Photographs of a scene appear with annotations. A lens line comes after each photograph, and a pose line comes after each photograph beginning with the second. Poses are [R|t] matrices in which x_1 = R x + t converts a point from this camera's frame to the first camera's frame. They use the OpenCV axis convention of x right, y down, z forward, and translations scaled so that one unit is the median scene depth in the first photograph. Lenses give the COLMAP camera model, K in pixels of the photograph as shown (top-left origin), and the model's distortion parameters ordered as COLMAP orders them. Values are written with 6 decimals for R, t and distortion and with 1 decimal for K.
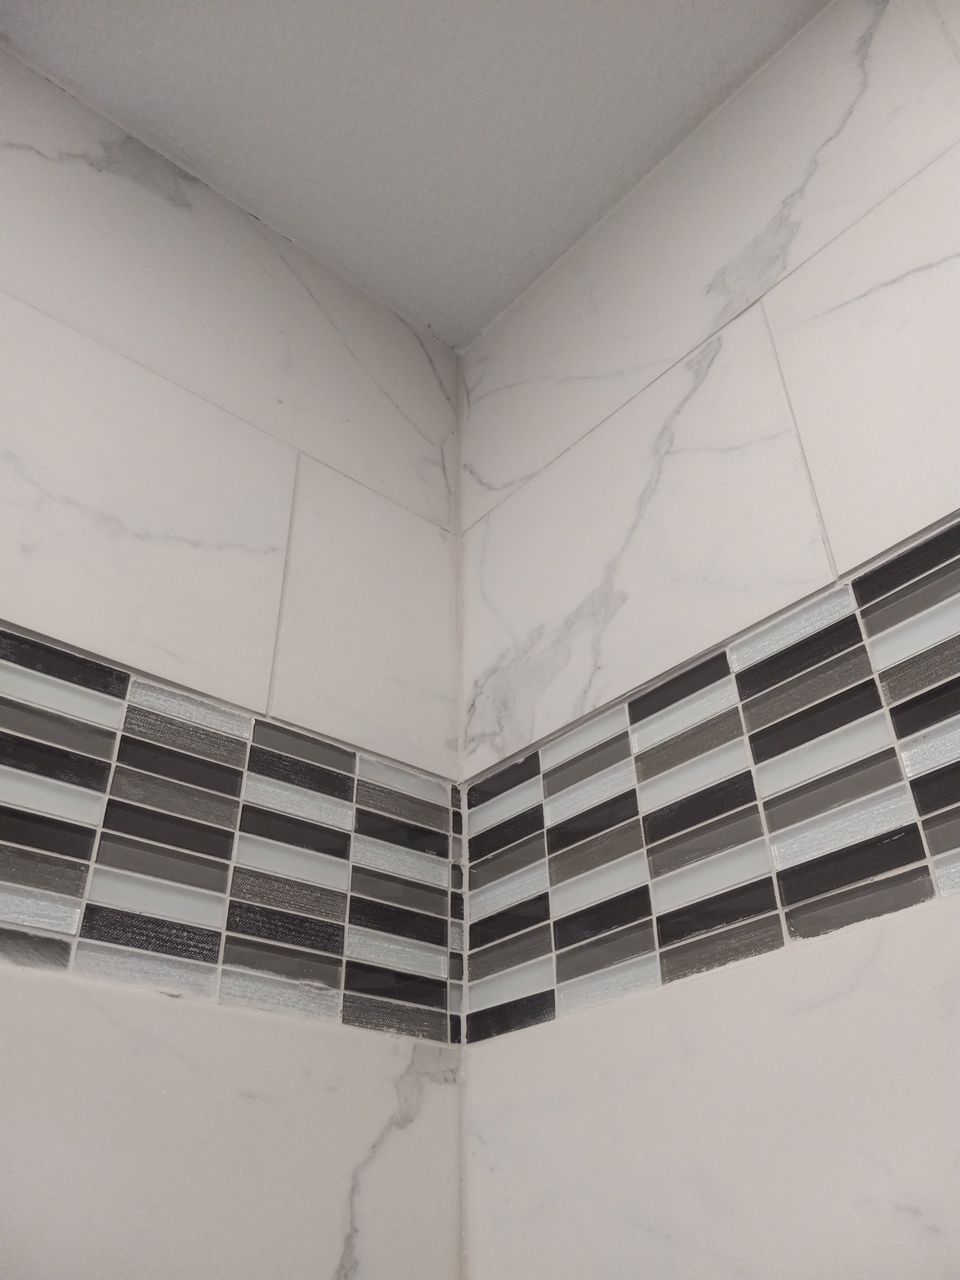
lens RADIAL K [[1005.4, 0, 476.7], [0, 1005.4, 634.6], [0, 0, 1]] dist [0.008484, -0.042959]
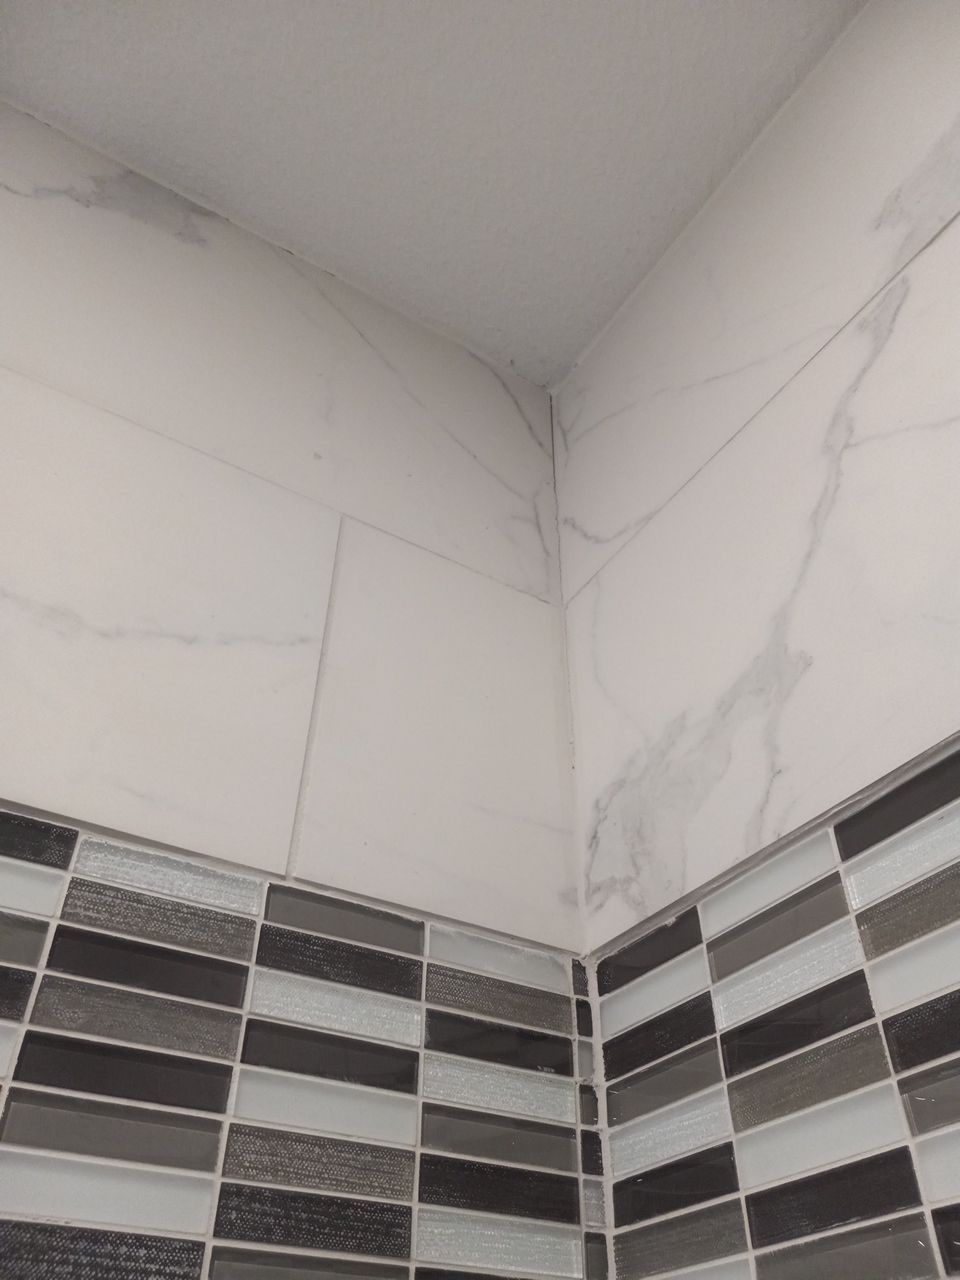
lens RADIAL K [[1005.4, 0, 483.1], [0, 1005.4, 646.0], [0, 0, 1]] dist [0.008484, -0.042959]
pose [[0.987347, -0.087253, -0.132410, 0.026336], [0.073889, 0.991965, -0.102697, 0.004604], [0.140307, 0.091614, 0.985860, 0.319394]]
